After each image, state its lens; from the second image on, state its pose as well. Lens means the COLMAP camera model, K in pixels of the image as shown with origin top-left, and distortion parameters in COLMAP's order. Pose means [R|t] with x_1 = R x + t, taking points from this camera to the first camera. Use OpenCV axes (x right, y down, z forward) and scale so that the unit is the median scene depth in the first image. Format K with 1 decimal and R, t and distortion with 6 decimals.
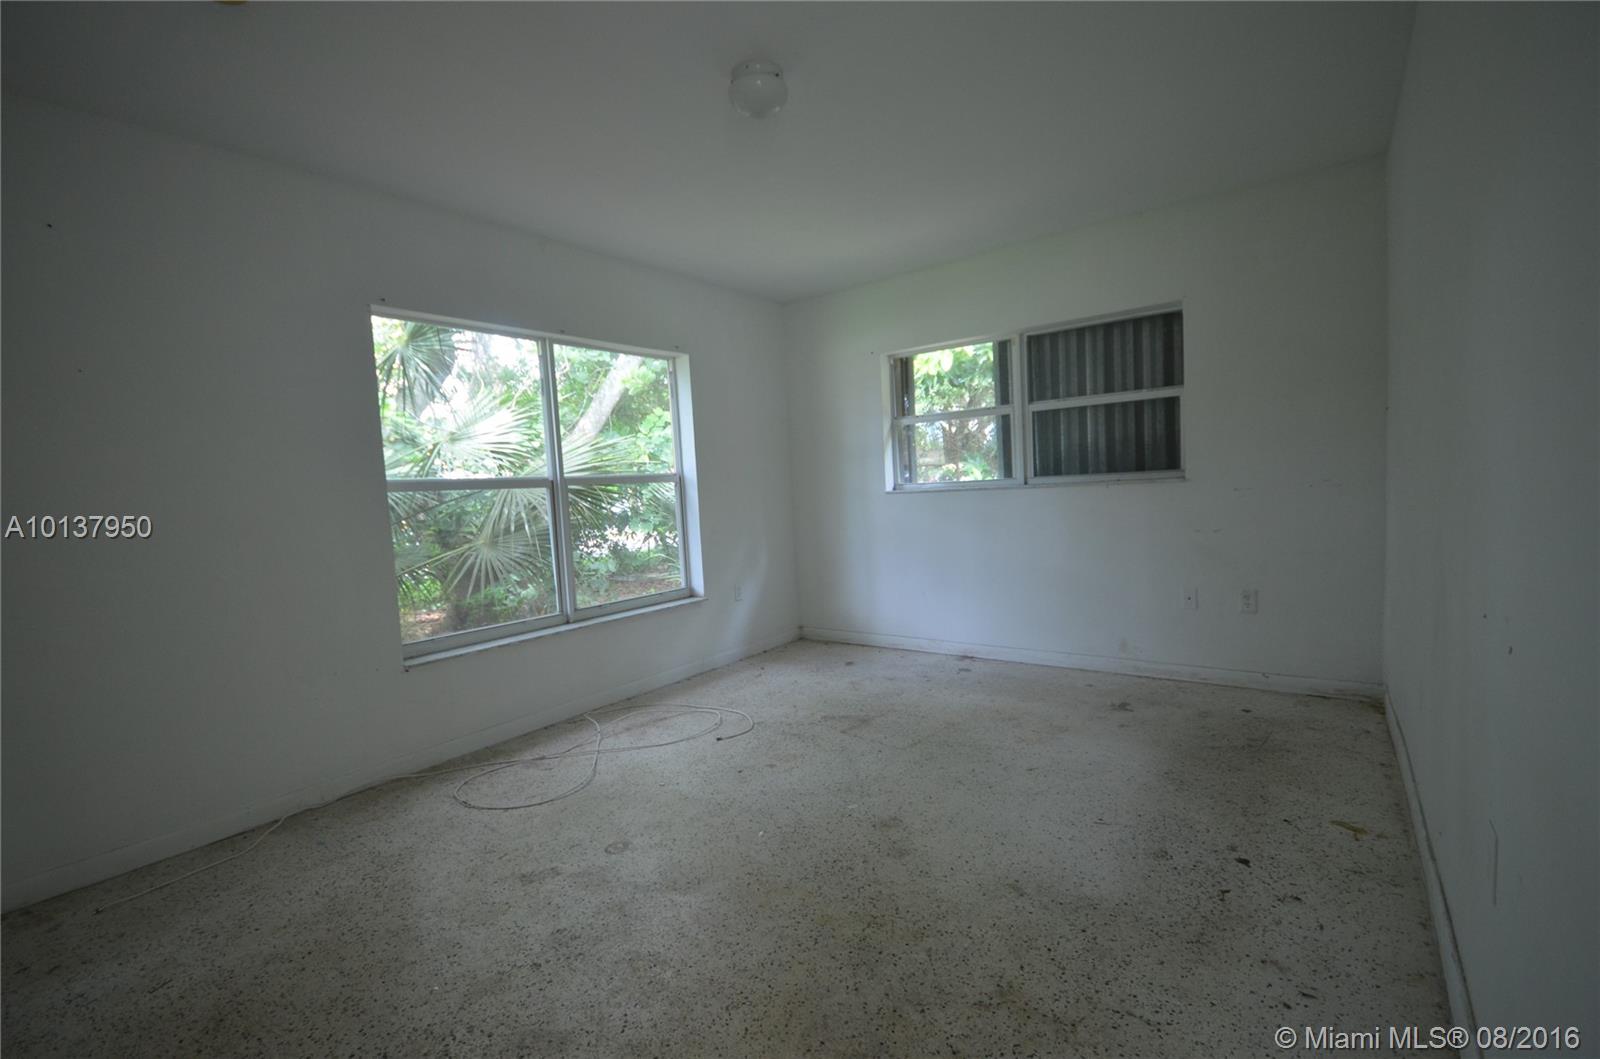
lens RADIAL K [[702.0, 0, 791.3], [0, 702.0, 532.8], [0, 0, 1]] dist [0.000984, -0.001915]
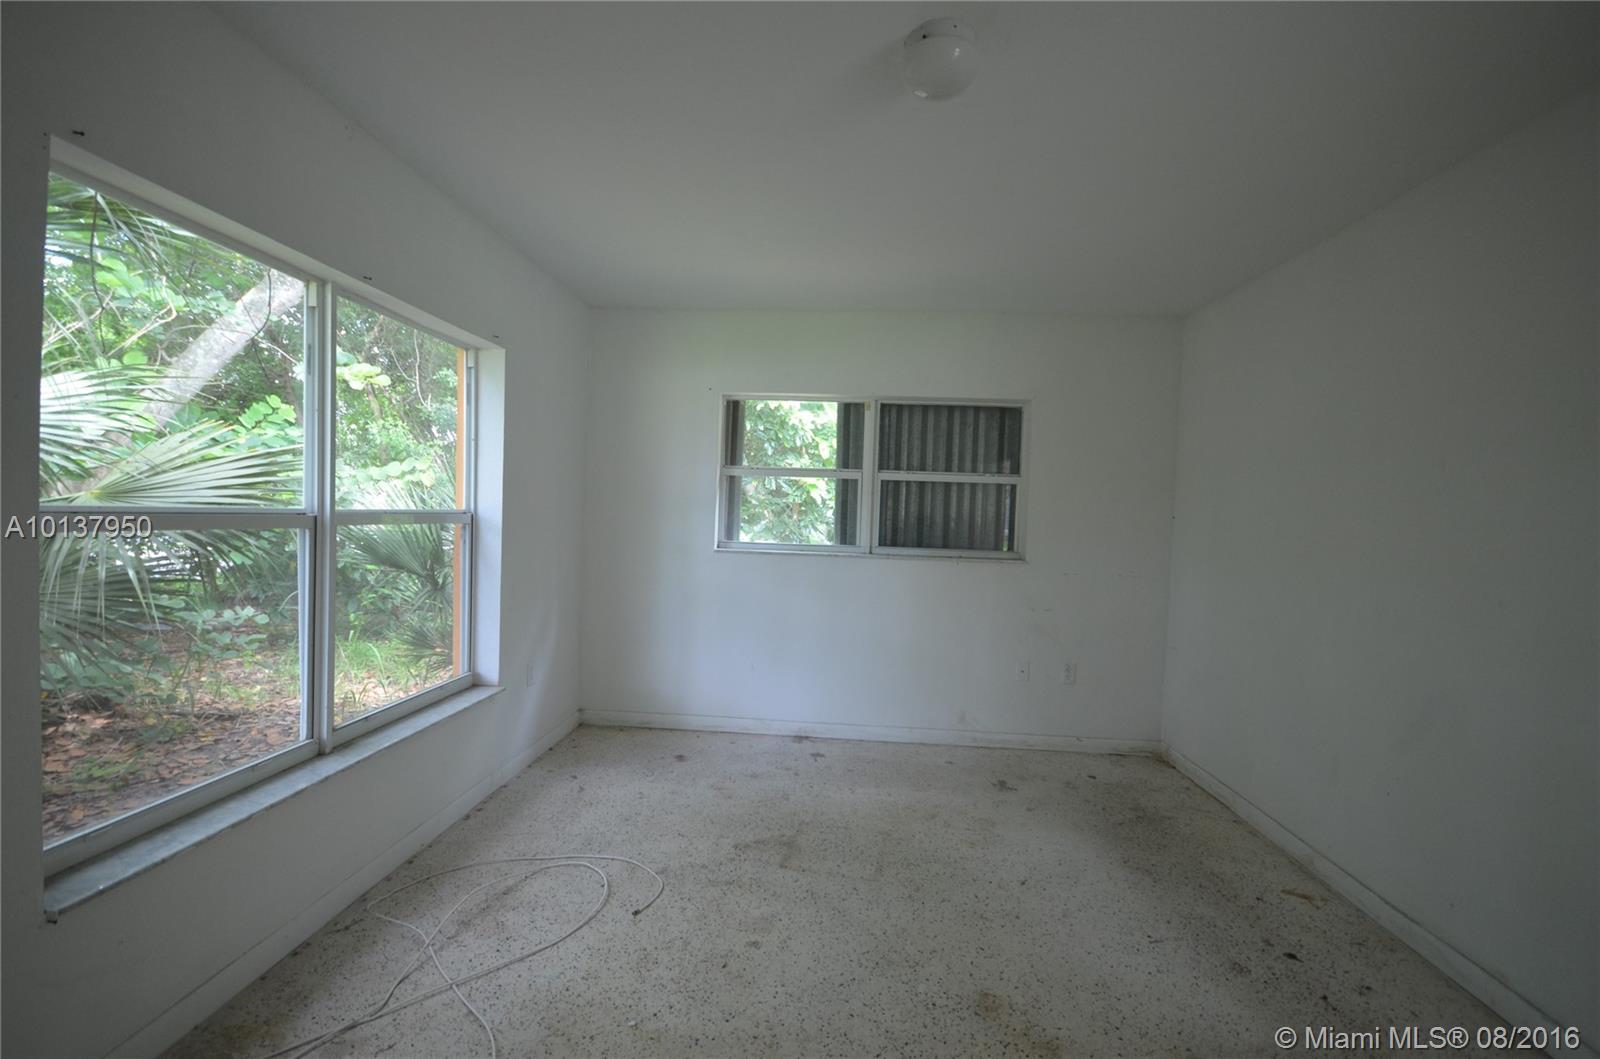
lens RADIAL K [[702.0, 0, 795.7], [0, 702.0, 537.6], [0, 0, 1]] dist [0.000984, -0.001915]
pose [[0.833147, 0.061519, 0.549620, -0.302434], [-0.040935, 0.997928, -0.049646, -0.040747], [-0.551535, 0.018863, 0.833938, 0.258223]]
